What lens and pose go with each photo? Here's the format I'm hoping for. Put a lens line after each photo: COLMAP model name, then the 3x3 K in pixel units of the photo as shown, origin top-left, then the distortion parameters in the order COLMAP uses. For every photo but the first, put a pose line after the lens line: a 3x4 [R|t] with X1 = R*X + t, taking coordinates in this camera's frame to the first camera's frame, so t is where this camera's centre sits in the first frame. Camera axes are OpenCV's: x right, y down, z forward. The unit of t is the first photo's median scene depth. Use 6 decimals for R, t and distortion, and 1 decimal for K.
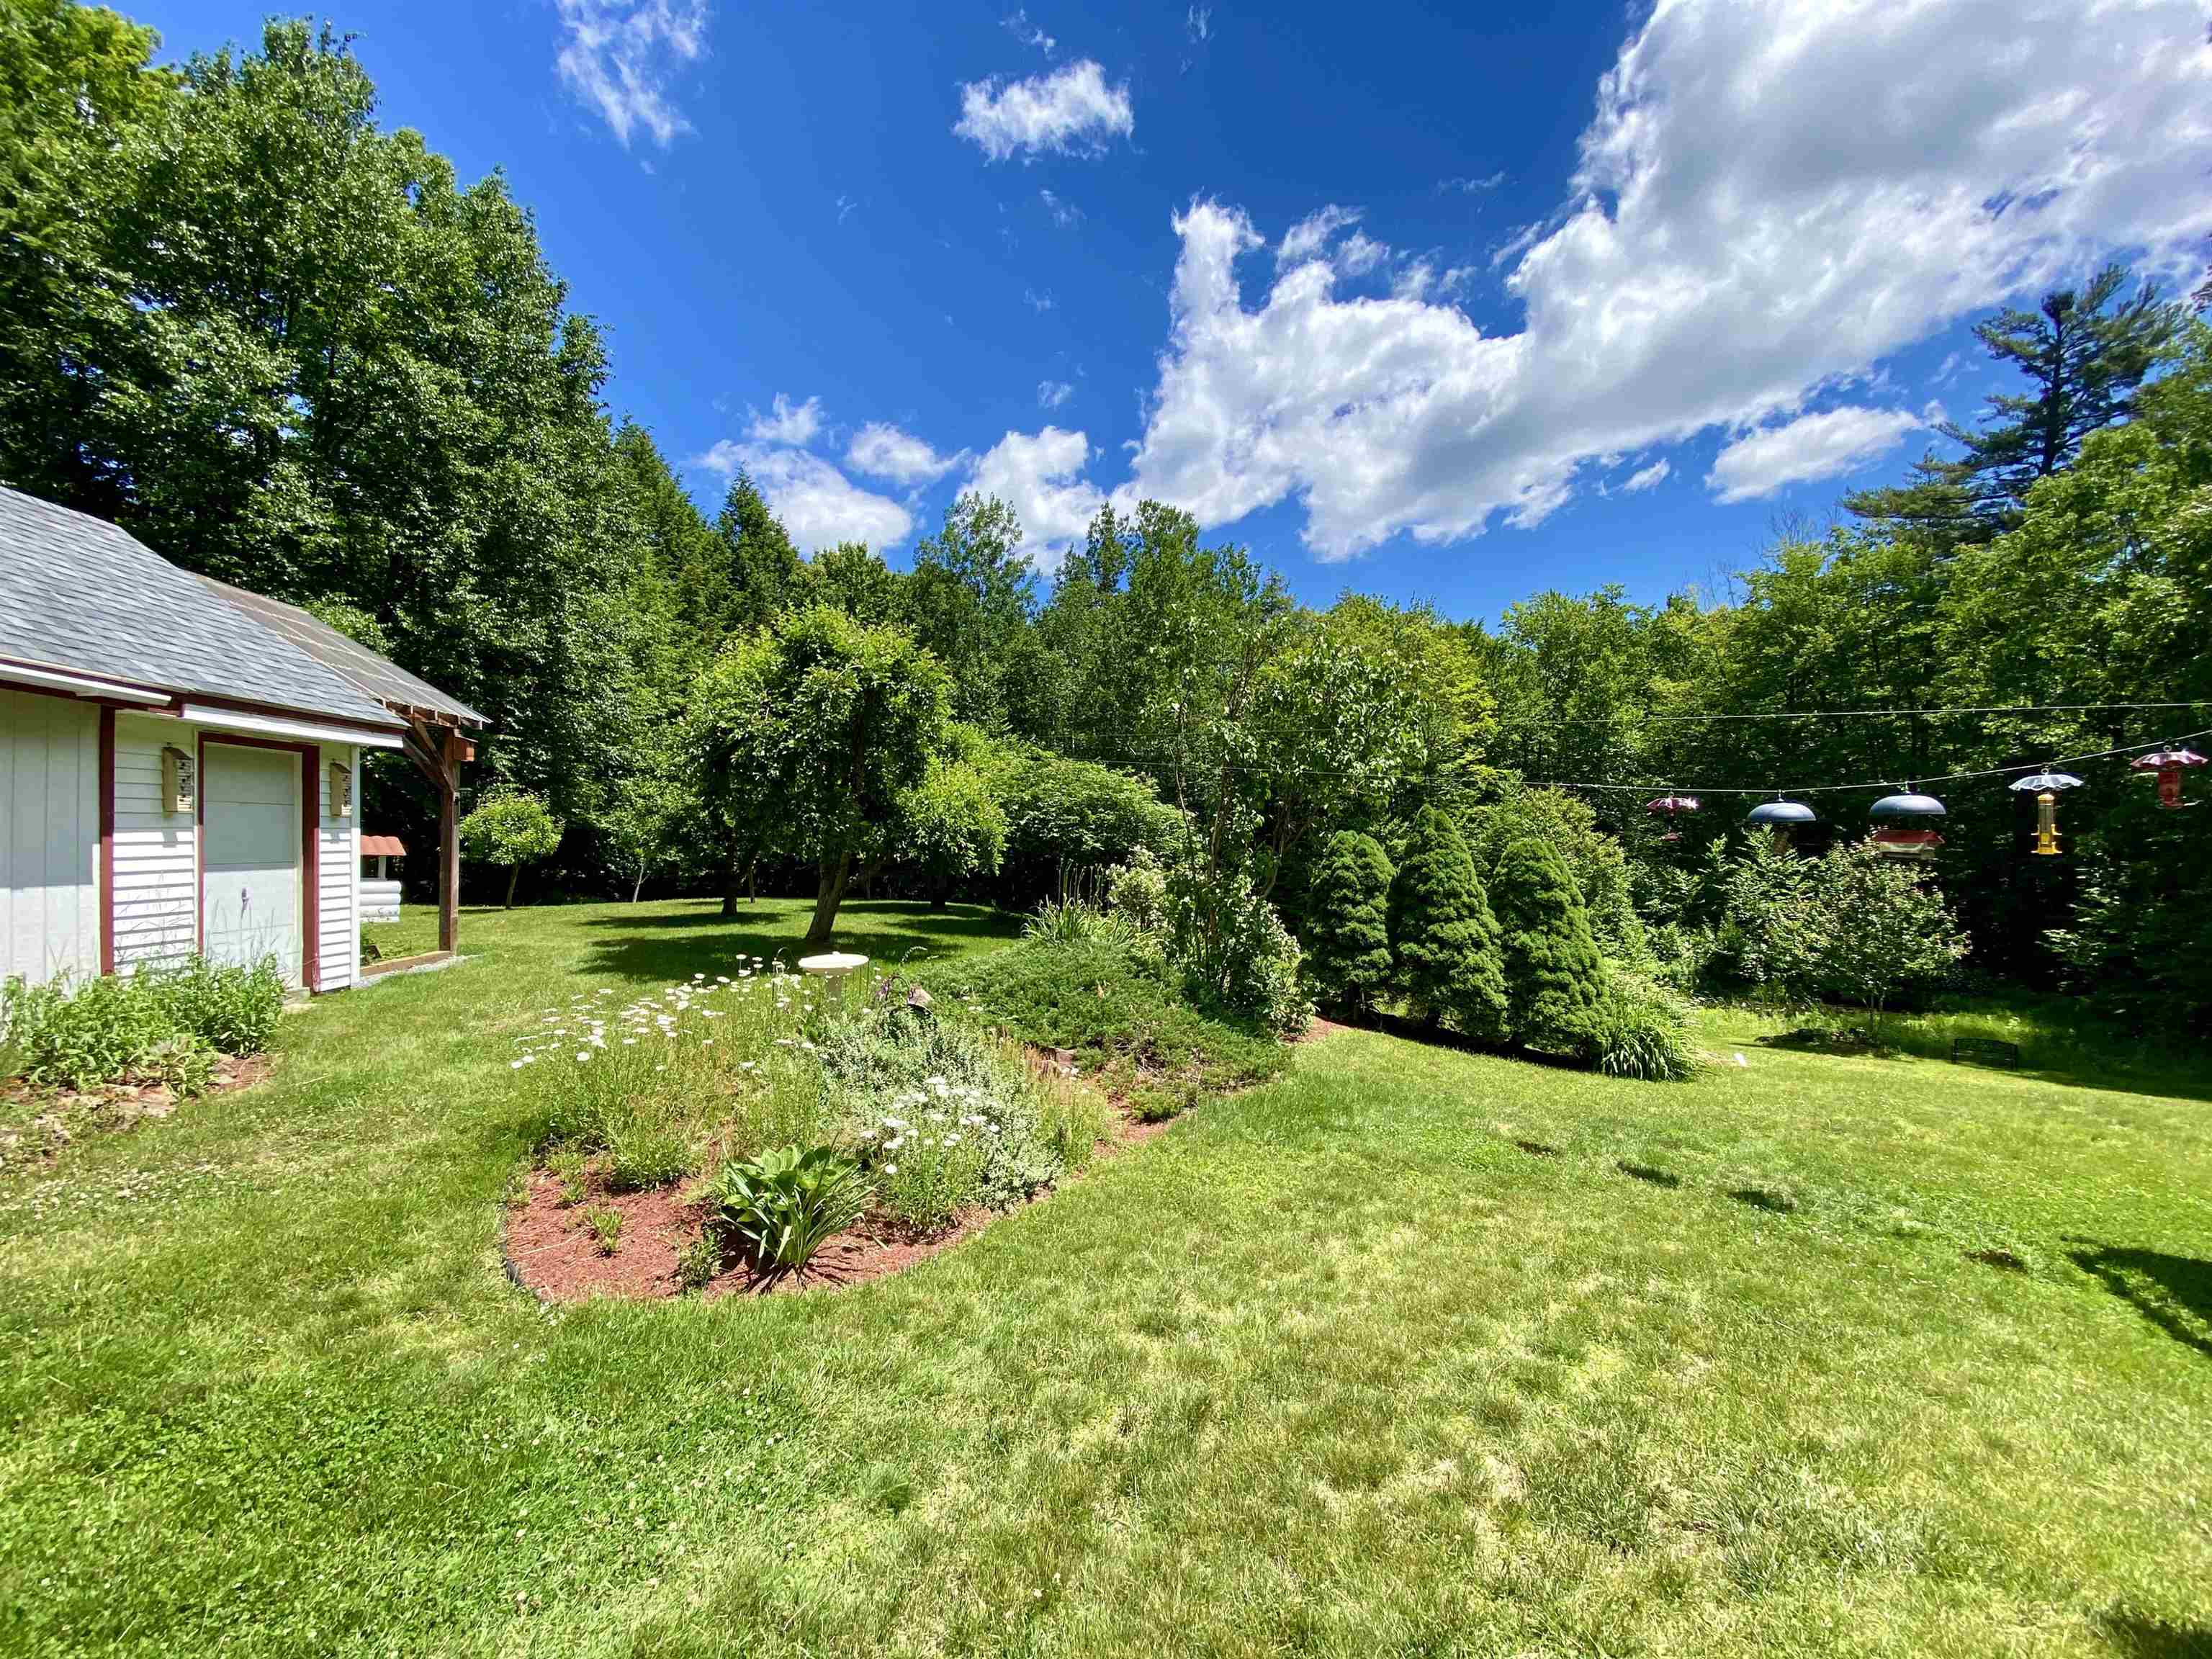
lens RADIAL K [[862.2, 0, 1101.1], [0, 862.2, 830.9], [0, 0, 1]] dist [-0.029956, -0.002768]
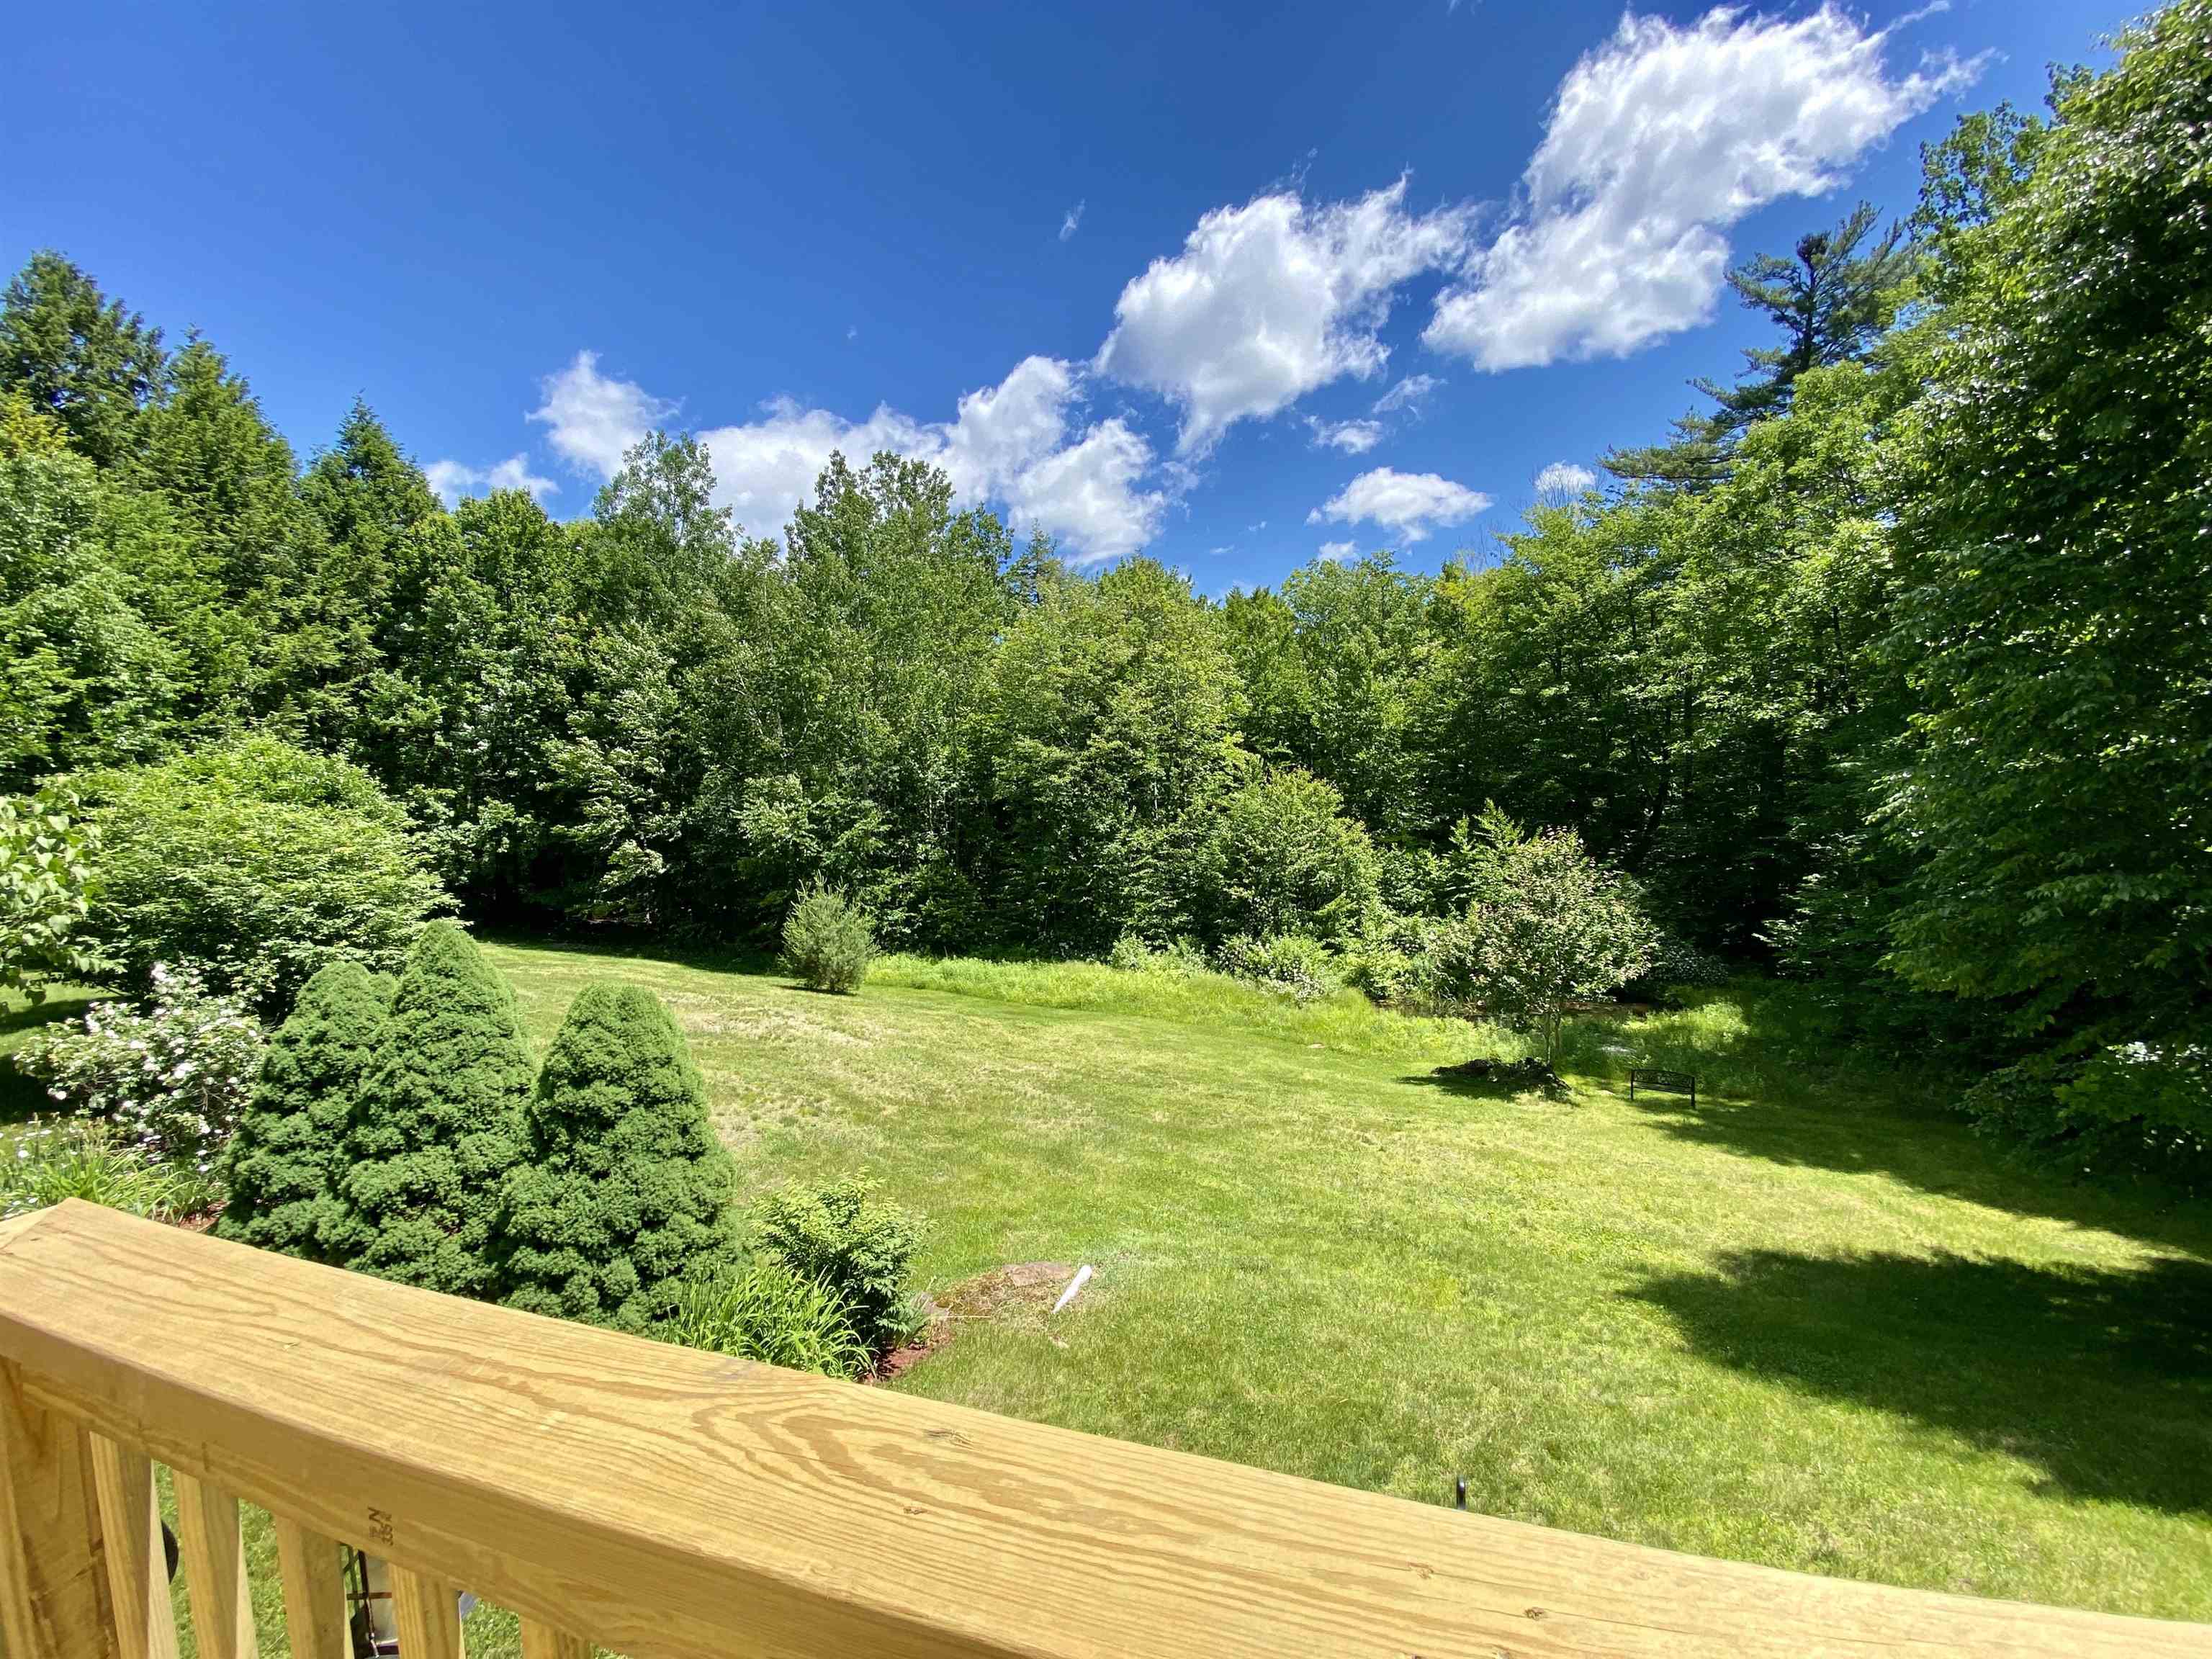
lens RADIAL K [[862.2, 0, 1097.0], [0, 862.2, 840.0], [0, 0, 1]] dist [-0.029956, -0.002768]
pose [[0.991794, -0.030362, 0.124185, 0.212424], [0.024241, 0.998429, 0.050509, -0.029707], [-0.125524, -0.047085, 0.990973, 0.112992]]
